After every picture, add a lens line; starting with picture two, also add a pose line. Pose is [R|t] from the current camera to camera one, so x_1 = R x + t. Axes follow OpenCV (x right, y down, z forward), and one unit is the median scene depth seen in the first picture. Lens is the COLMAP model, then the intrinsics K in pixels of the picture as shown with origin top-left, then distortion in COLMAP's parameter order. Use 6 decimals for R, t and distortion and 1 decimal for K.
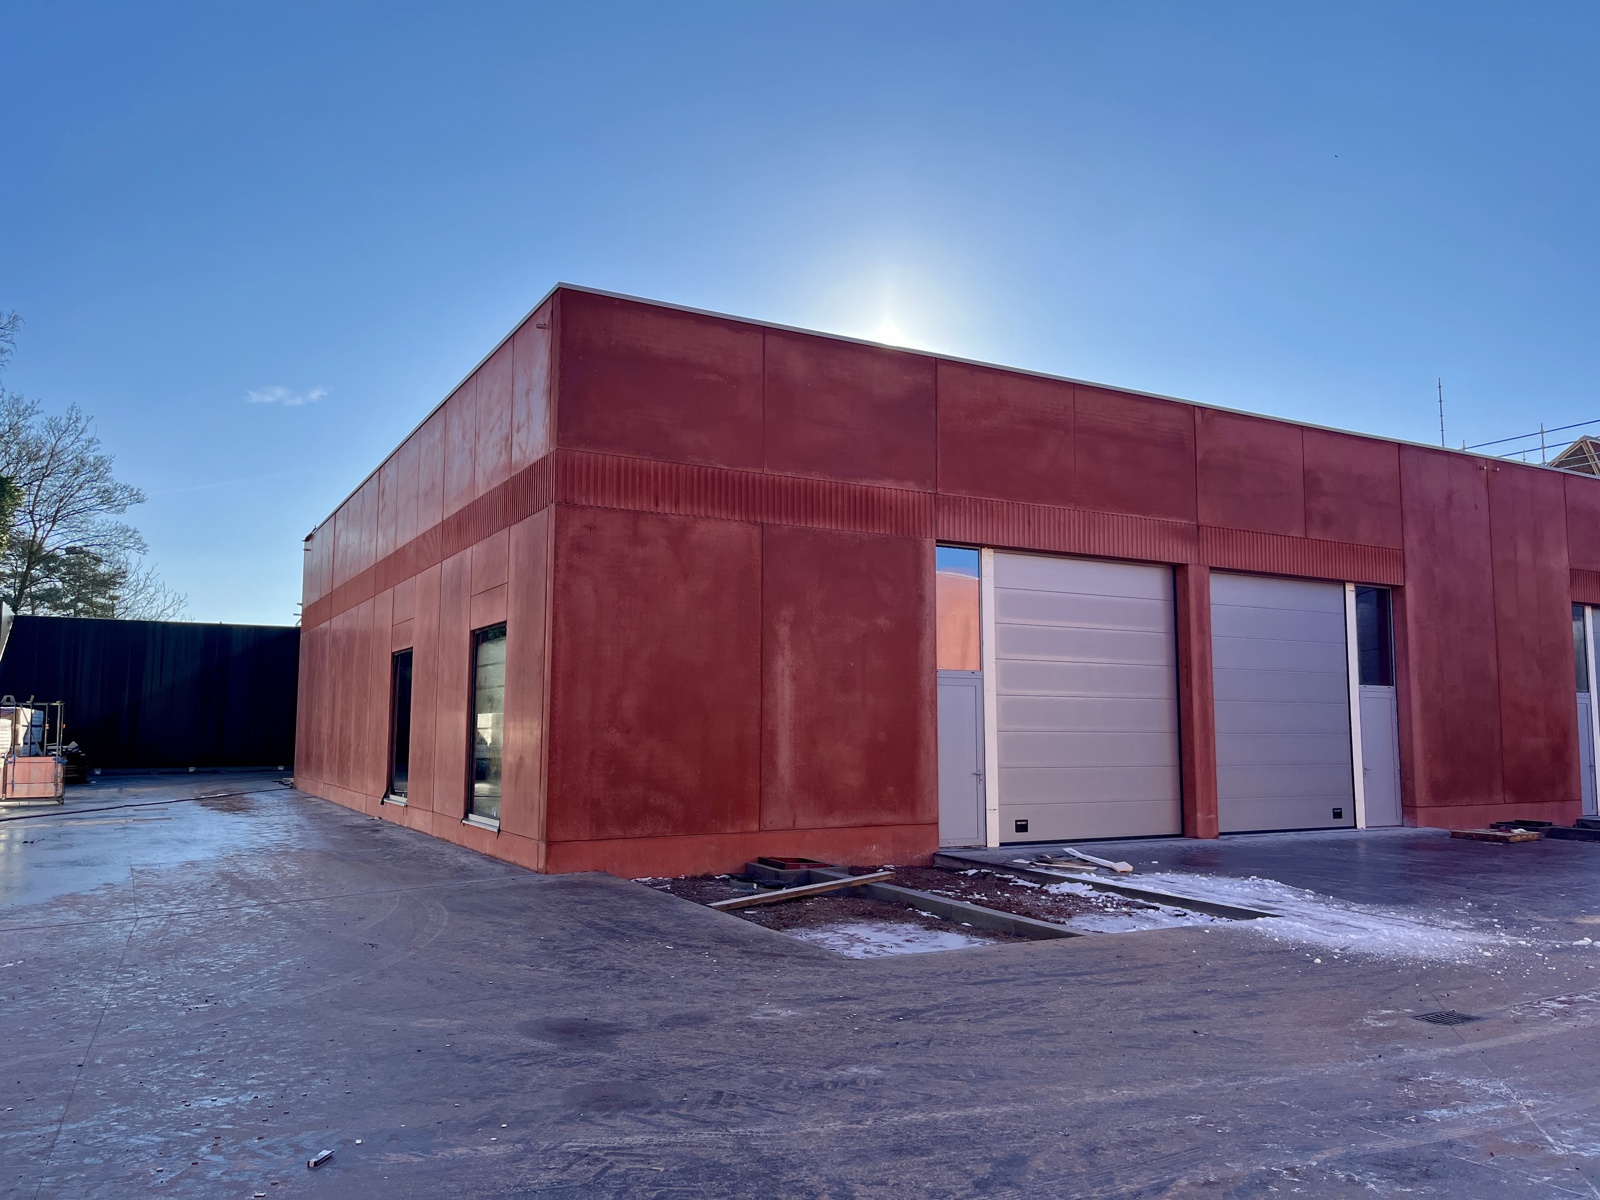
lens RADIAL K [[1206.0, 0, 801.2], [0, 1206.0, 604.9], [0, 0, 1]] dist [0.030630, -0.000503]
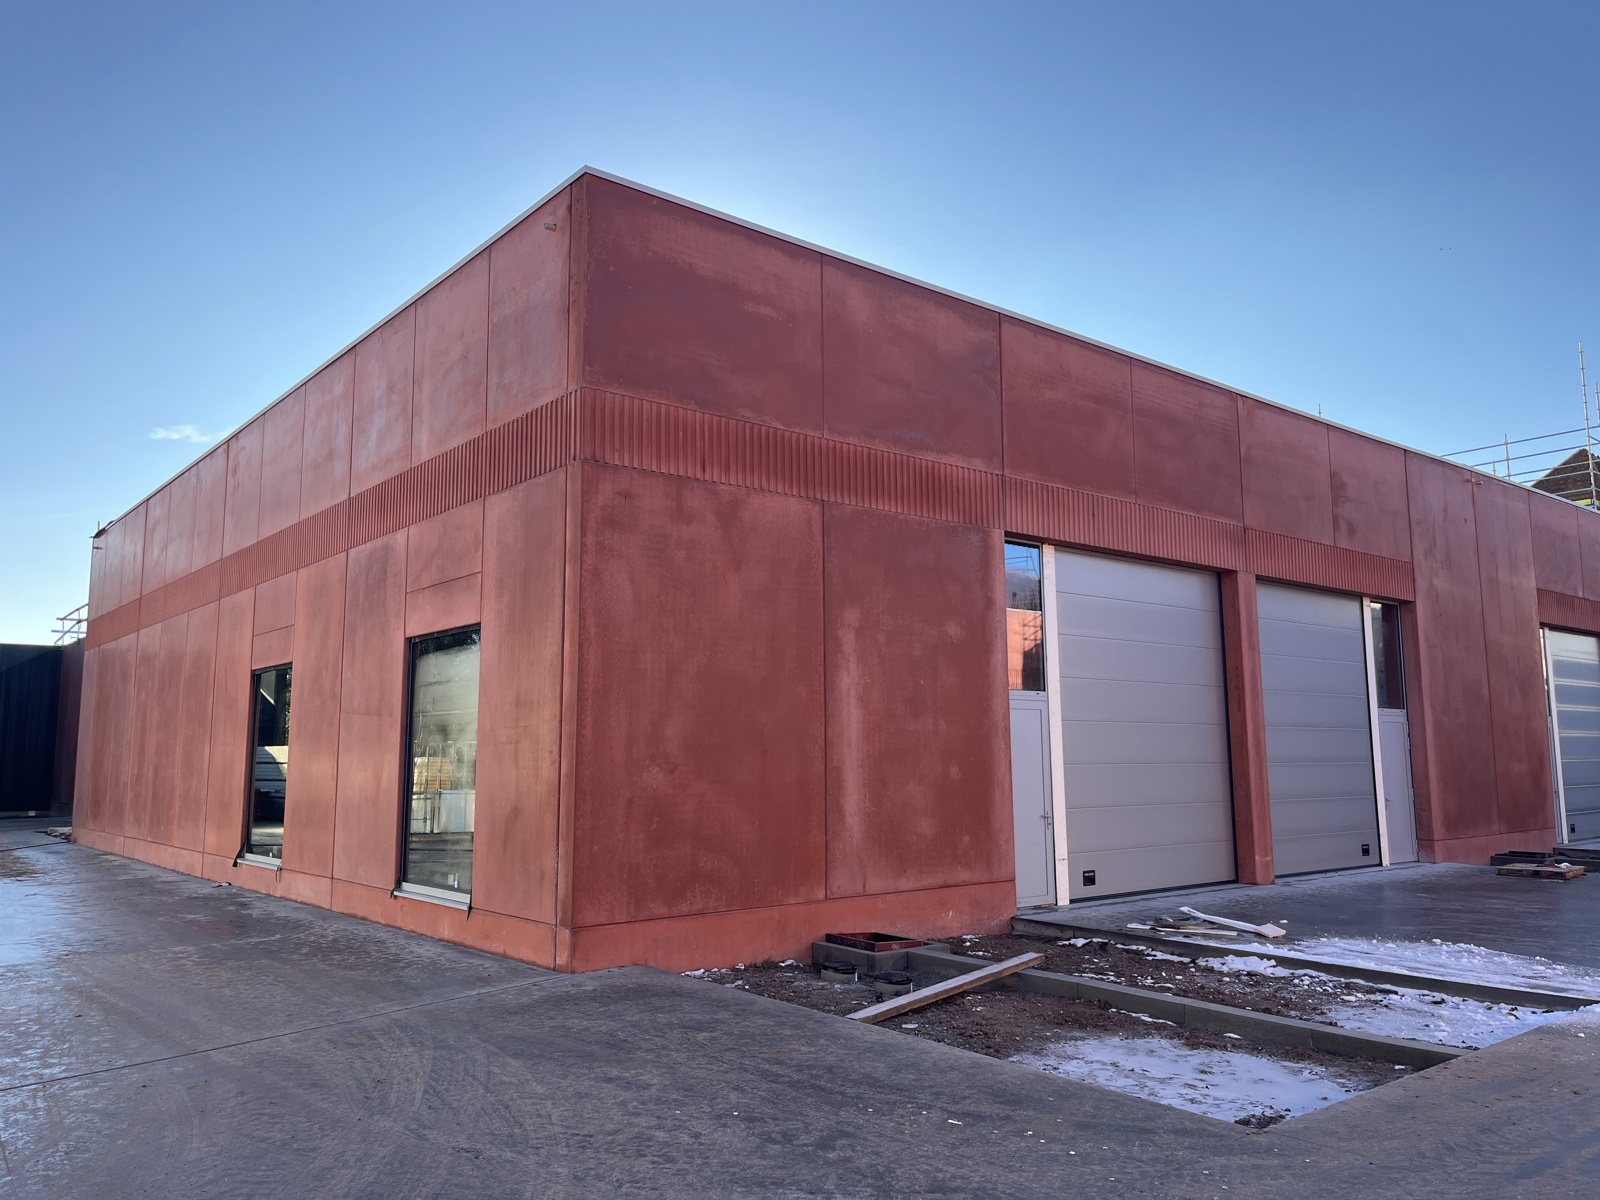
lens RADIAL K [[1206.9, 0, 798.9], [0, 1206.9, 594.9], [0, 0, 1]] dist [0.020623, -0.001965]
pose [[0.984017, 0.014102, 0.177515, -0.178455], [-0.008484, 0.999440, -0.032363, 0.017924], [-0.177872, 0.030340, 0.983586, 0.226440]]
